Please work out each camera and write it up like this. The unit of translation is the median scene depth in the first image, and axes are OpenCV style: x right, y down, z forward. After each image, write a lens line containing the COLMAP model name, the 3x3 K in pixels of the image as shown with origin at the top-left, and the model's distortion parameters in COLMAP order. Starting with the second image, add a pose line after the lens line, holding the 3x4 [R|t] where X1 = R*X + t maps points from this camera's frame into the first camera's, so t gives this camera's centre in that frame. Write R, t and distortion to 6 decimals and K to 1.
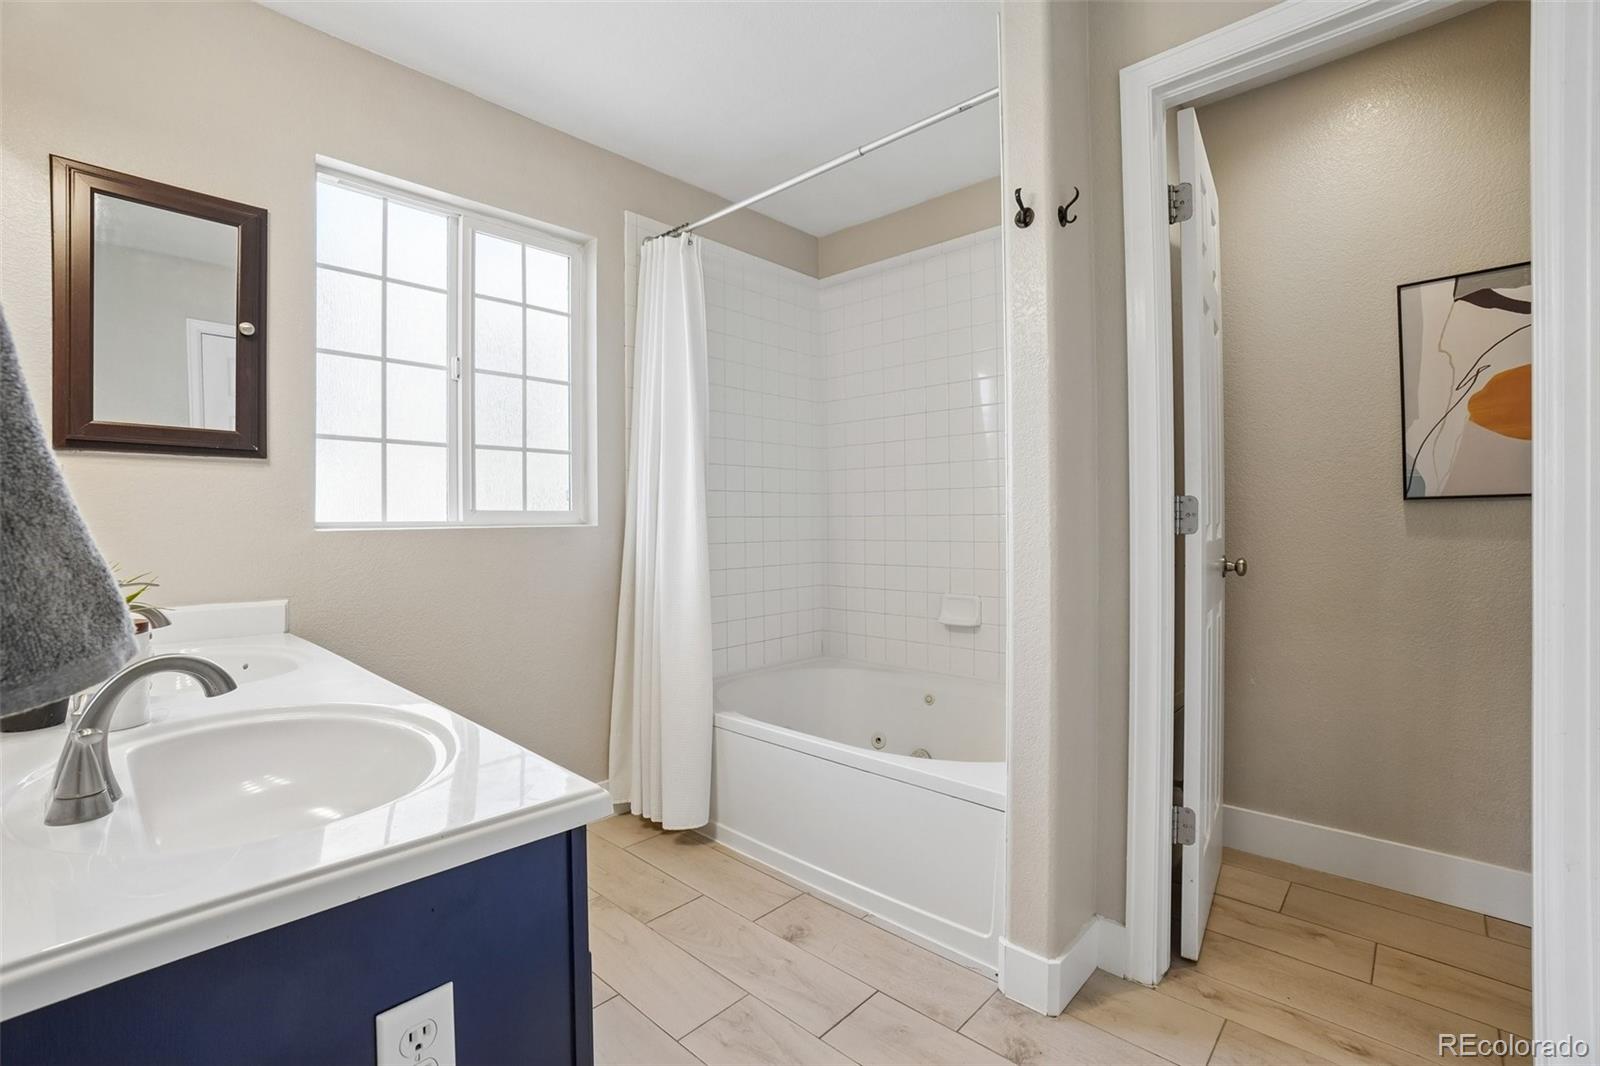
lens RADIAL K [[715.2, 0, 793.7], [0, 715.2, 527.5], [0, 0, 1]] dist [-0.047951, 0.011453]
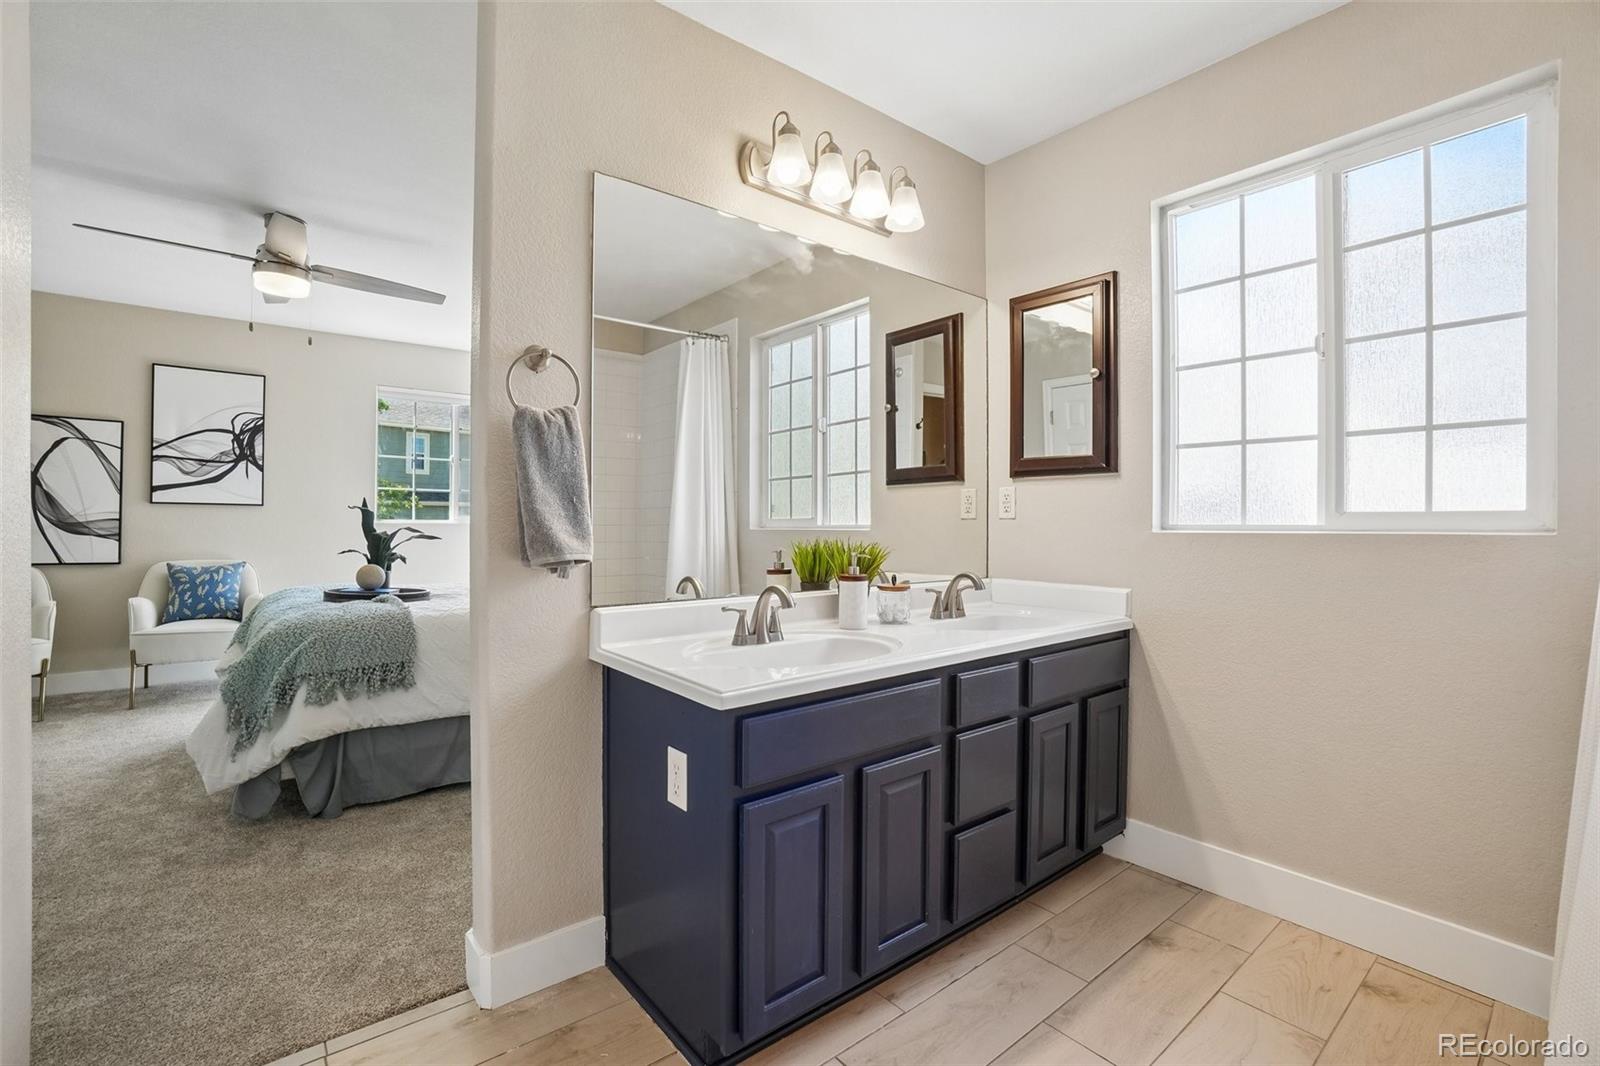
lens RADIAL K [[715.2, 0, 807.5], [0, 715.2, 535.8], [0, 0, 1]] dist [-0.047951, 0.011453]
pose [[-0.153980, 0.023811, -0.987787, 0.479469], [-0.009852, 0.999623, 0.025632, -0.011694], [0.988025, 0.013678, -0.153687, 0.543604]]
